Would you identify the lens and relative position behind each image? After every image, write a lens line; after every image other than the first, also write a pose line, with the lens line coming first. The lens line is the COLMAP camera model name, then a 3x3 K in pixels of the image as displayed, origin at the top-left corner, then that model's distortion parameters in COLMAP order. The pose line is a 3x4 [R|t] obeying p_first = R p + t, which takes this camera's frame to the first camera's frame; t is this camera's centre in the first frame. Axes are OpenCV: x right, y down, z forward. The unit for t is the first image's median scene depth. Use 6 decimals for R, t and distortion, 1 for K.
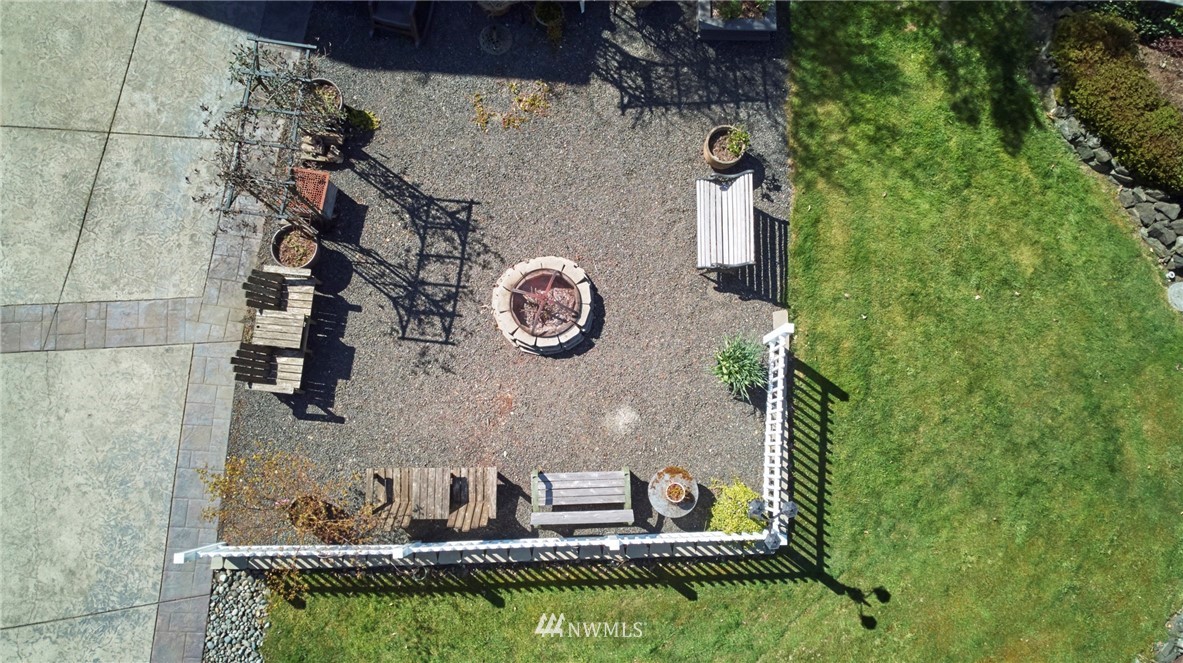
lens RADIAL K [[869.2, 0, 588.2], [0, 869.2, 332.8], [0, 0, 1]] dist [0.008146, 0.015691]
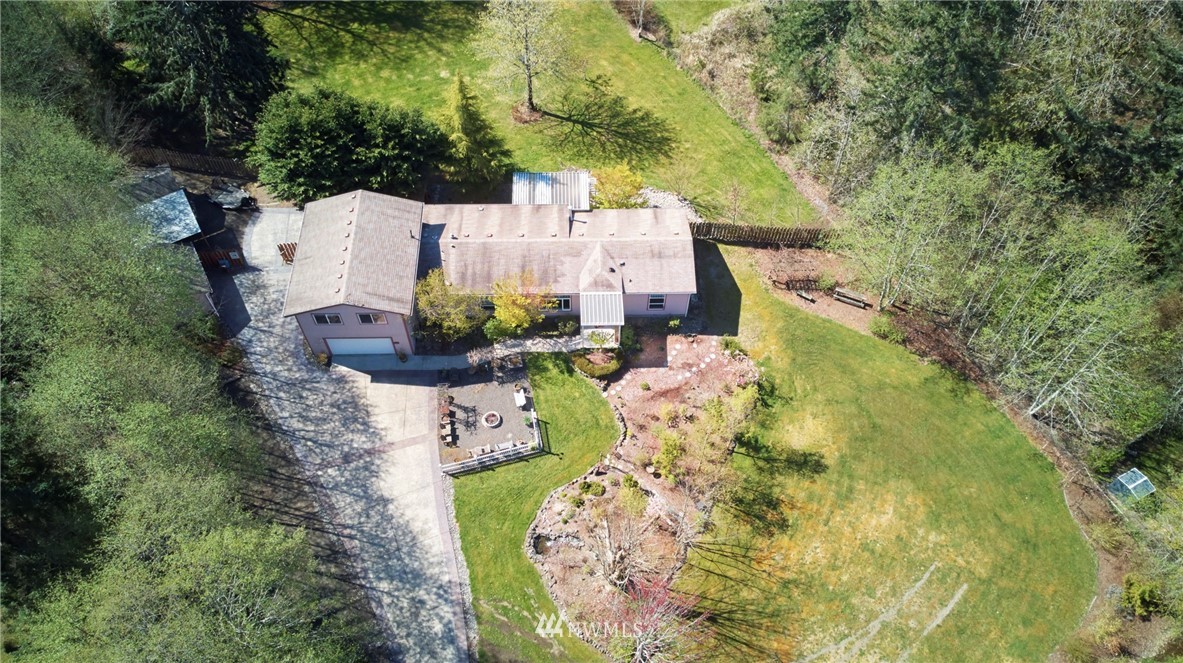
lens RADIAL K [[869.2, 0, 594.9], [0, 869.2, 331.3], [0, 0, 1]] dist [0.008146, 0.015691]
pose [[0.970382, -0.207825, 0.123154, 0.023490], [0.239892, 0.889061, -0.389899, 1.763298], [-0.028461, 0.407895, 0.912585, -4.246262]]
